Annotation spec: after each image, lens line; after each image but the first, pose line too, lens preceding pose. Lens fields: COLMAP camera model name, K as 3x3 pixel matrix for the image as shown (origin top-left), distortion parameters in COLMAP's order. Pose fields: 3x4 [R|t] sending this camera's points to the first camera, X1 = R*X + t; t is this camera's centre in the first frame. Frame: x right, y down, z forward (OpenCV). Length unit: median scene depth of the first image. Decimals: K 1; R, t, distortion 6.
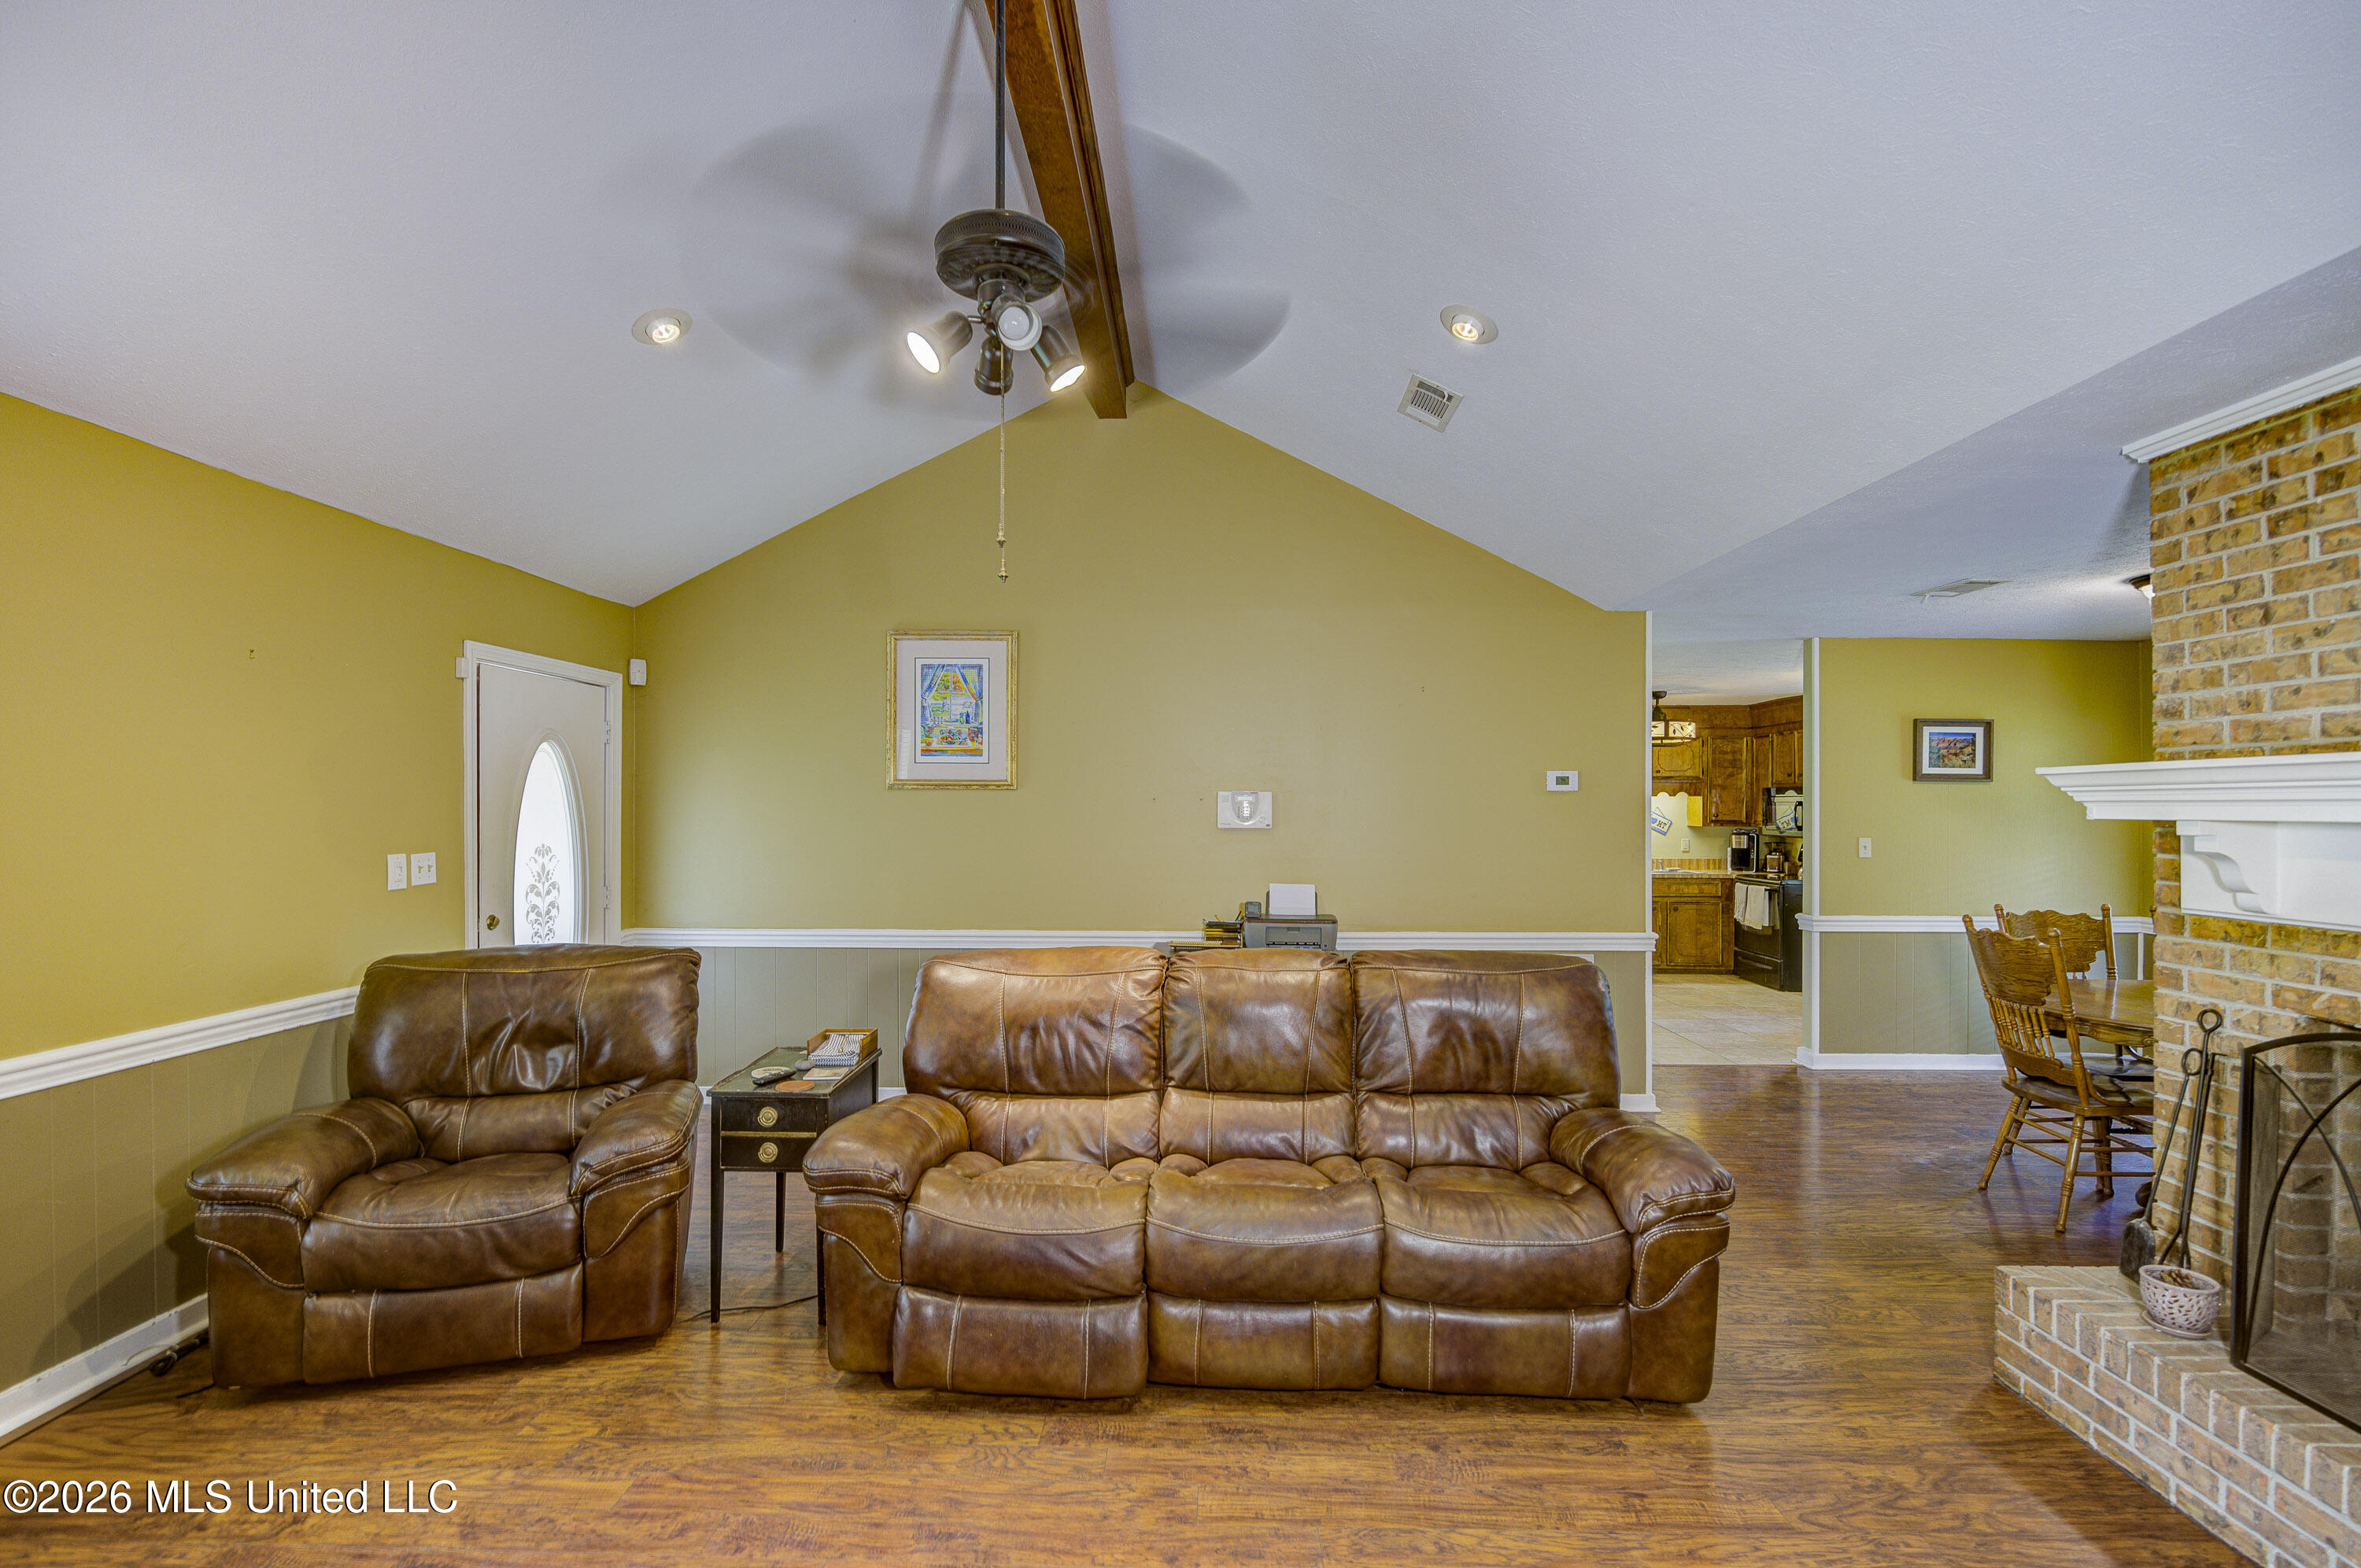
lens RADIAL K [[1062.4, 0, 1171.9], [0, 1062.4, 802.7], [0, 0, 1]] dist [-0.013690, 0.002139]
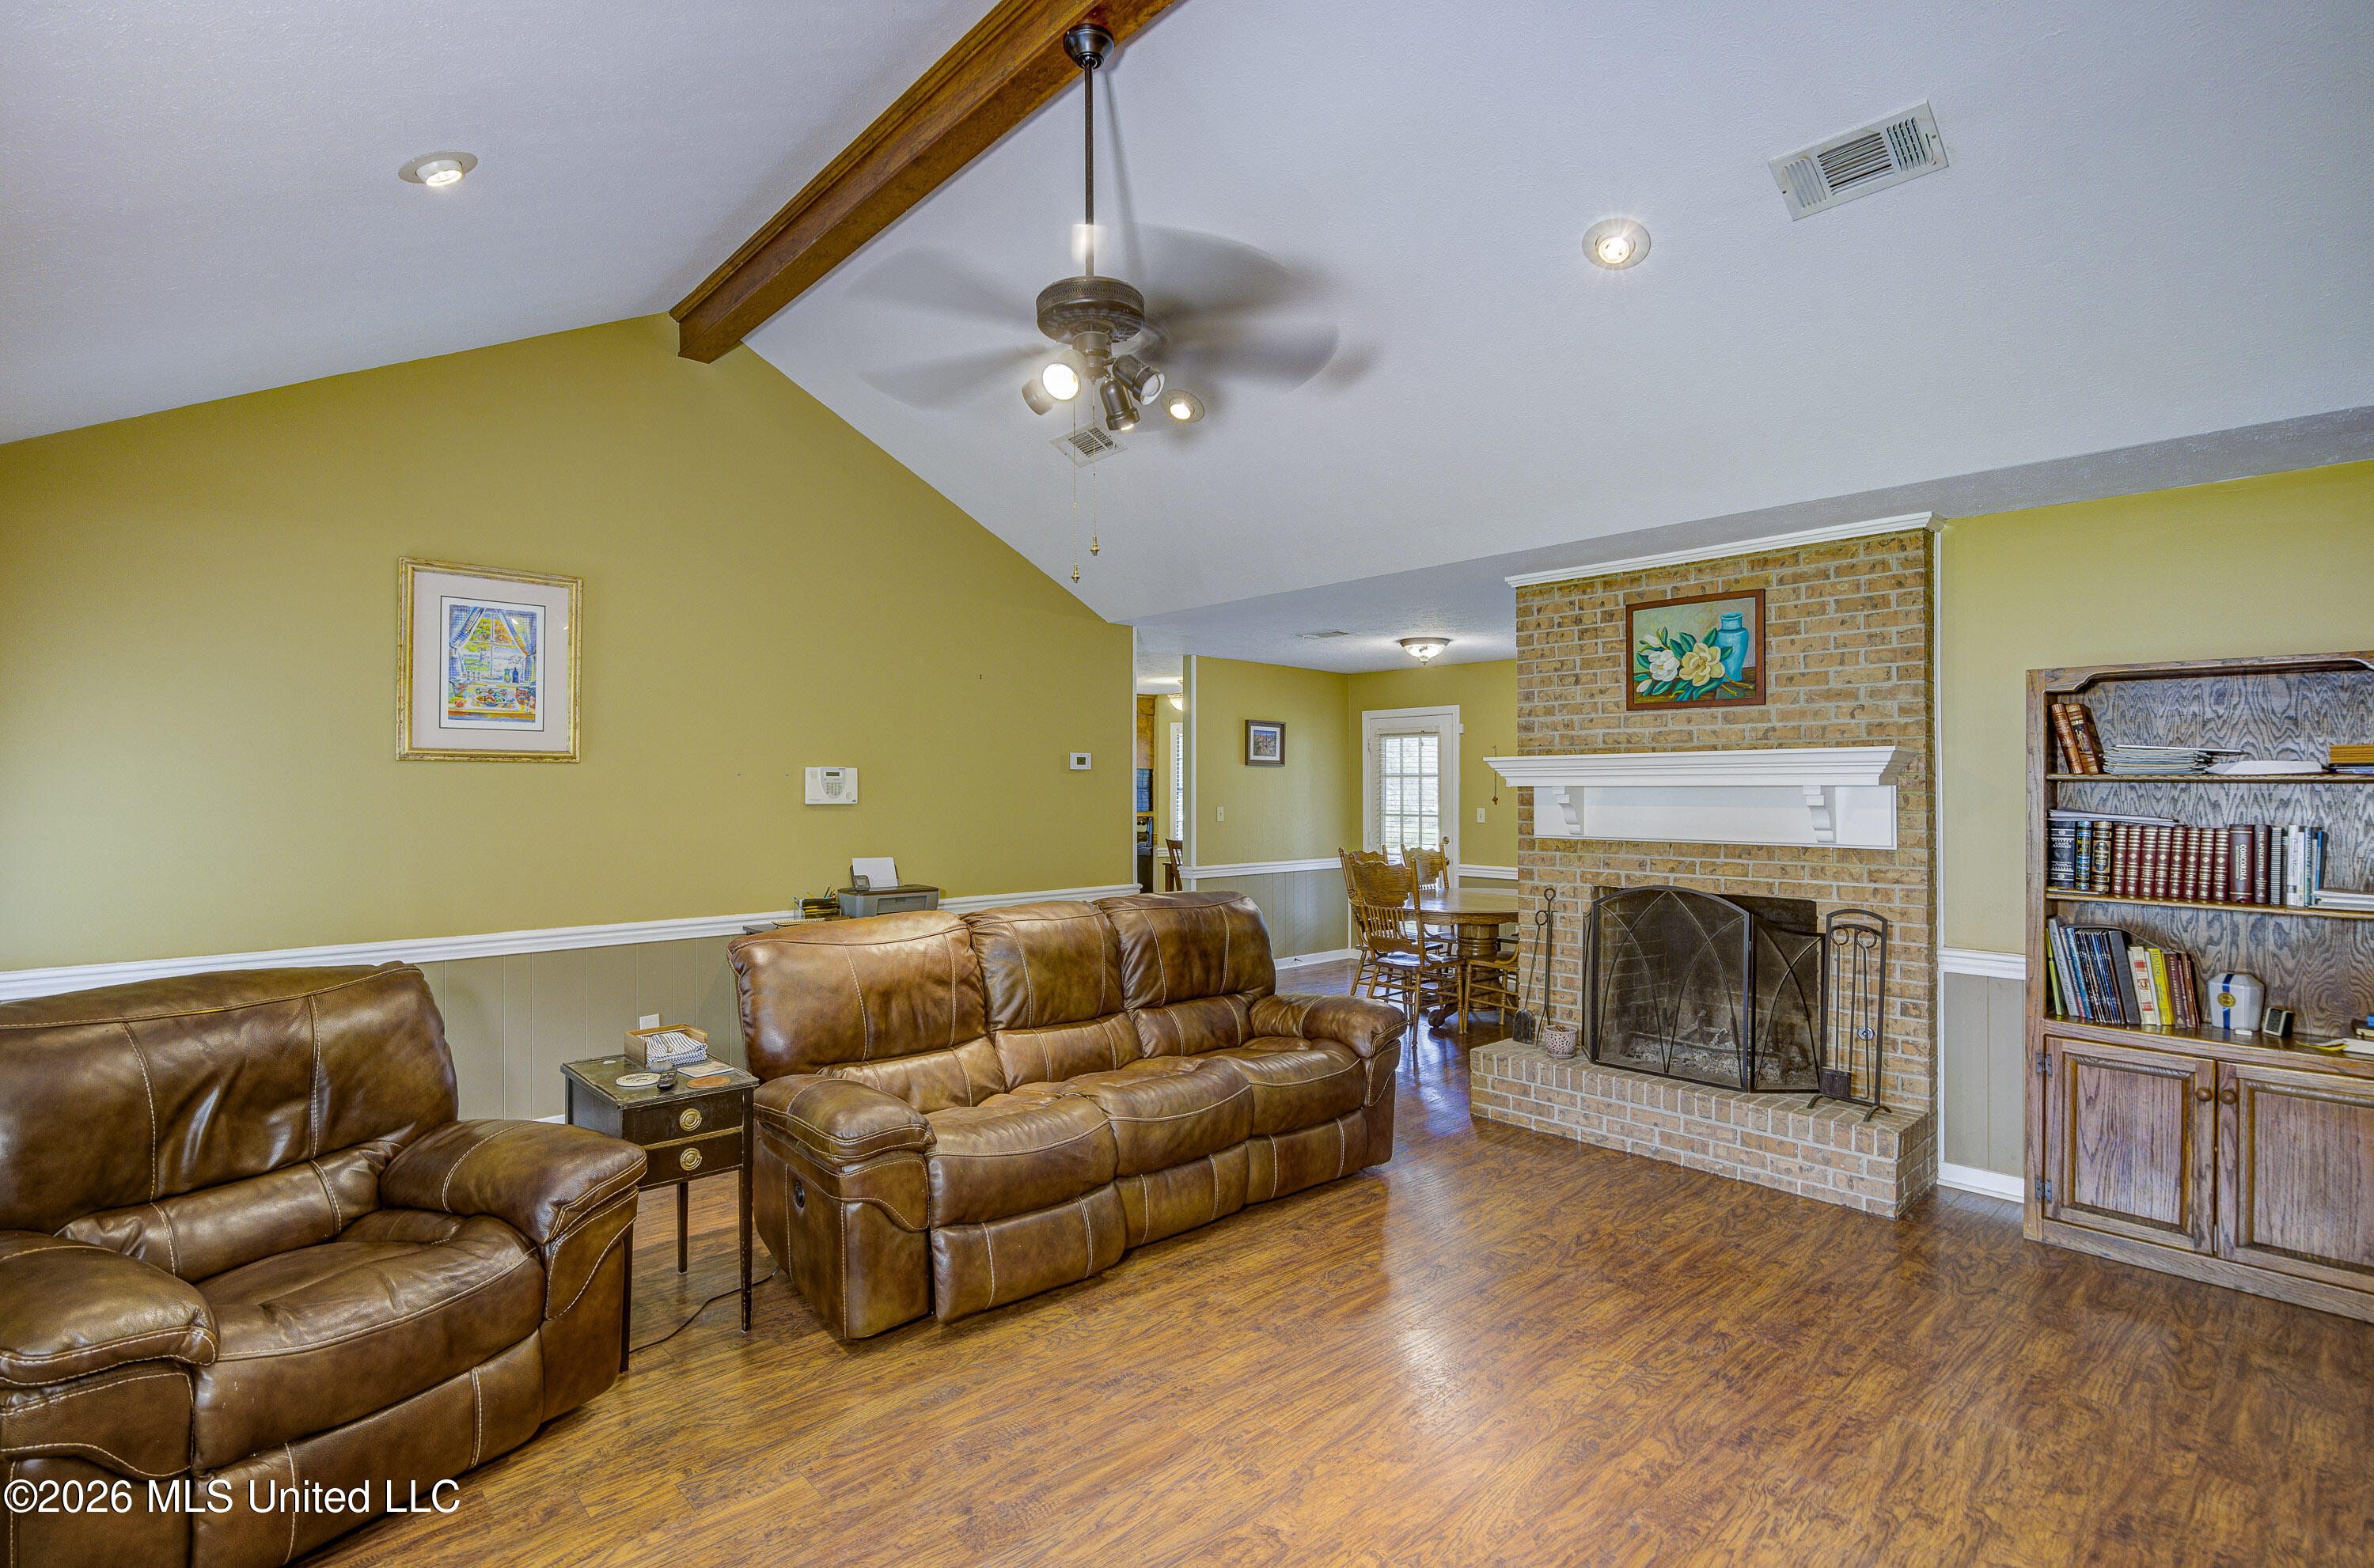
lens RADIAL K [[1128.4, 0, 1163.7], [0, 1128.4, 782.4], [0, 0, 1]] dist [-0.005969, -0.000980]
pose [[0.721556, 0.000978, 0.692355, -0.862972], [0.000943, 0.999997, -0.002395, 0.012306], [-0.692355, 0.002382, 0.721553, 0.027015]]
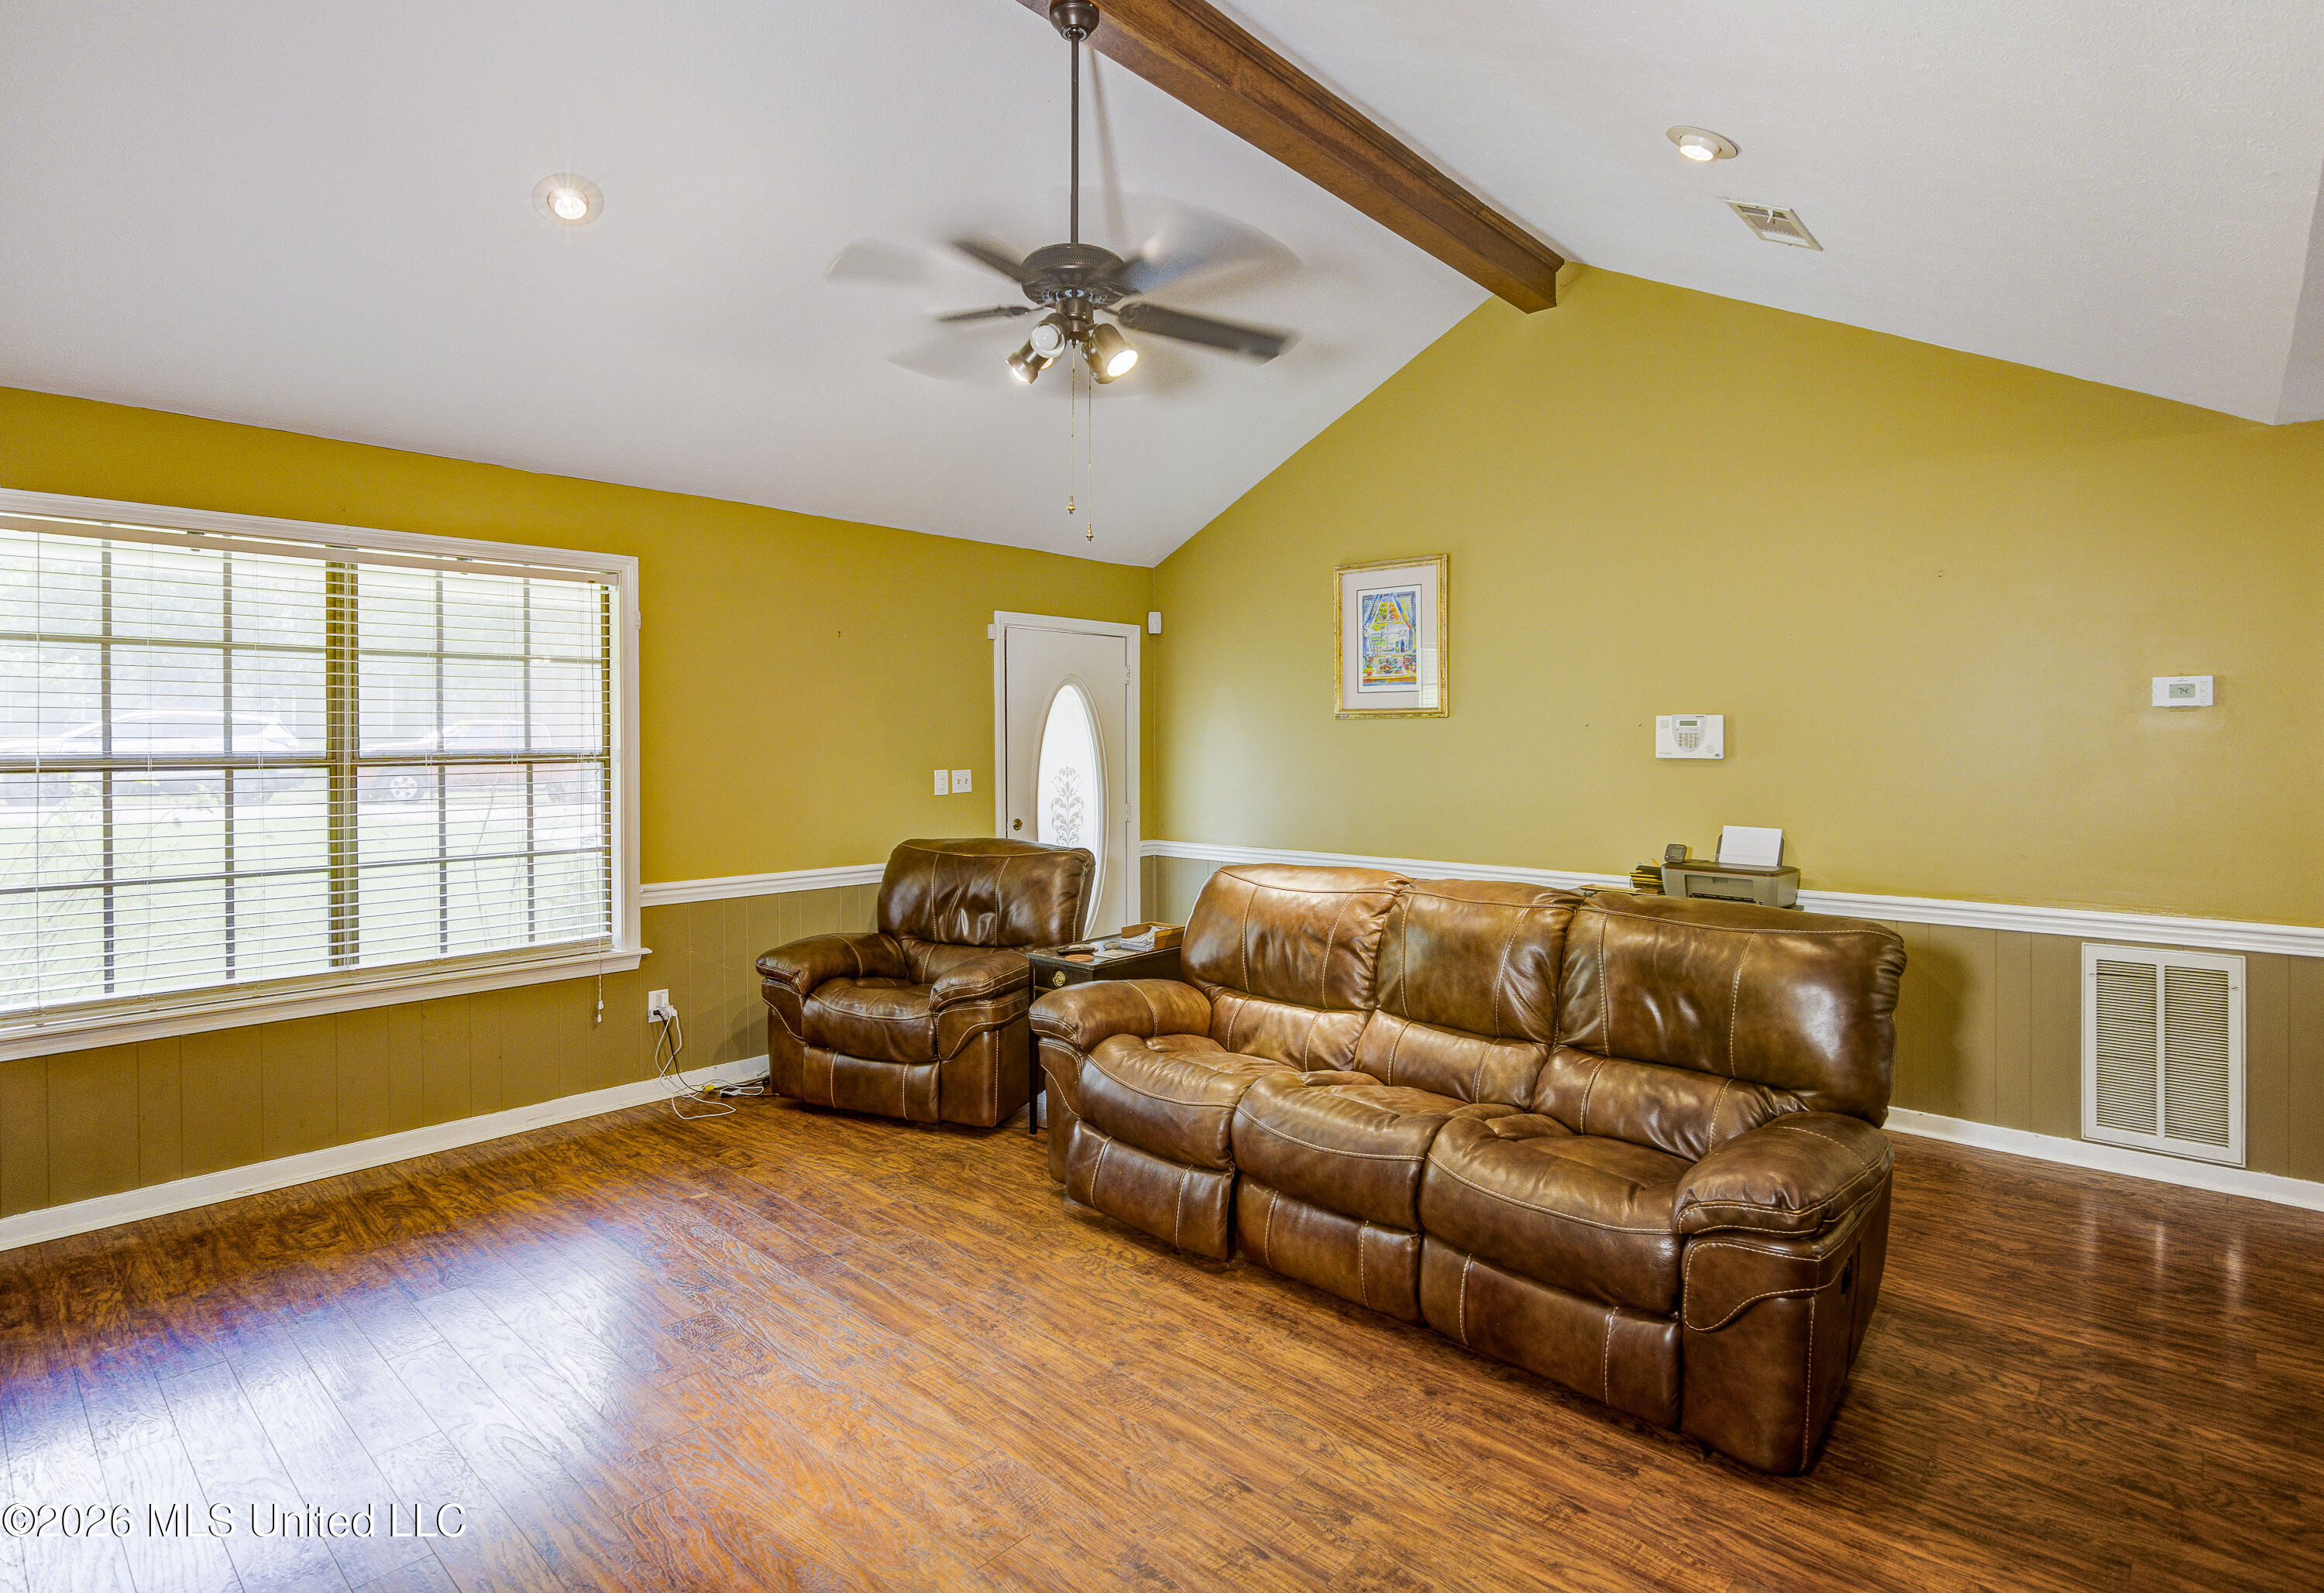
lens RADIAL K [[1166.4, 0, 1142.7], [0, 1166.4, 743.0], [0, 0, 1]] dist [-0.007453, -0.000284]
pose [[0.748006, -0.001542, -0.663691, 0.695992], [0.003378, 0.999993, 0.001484, 0.017195], [0.663684, -0.003352, 0.748006, 0.036098]]
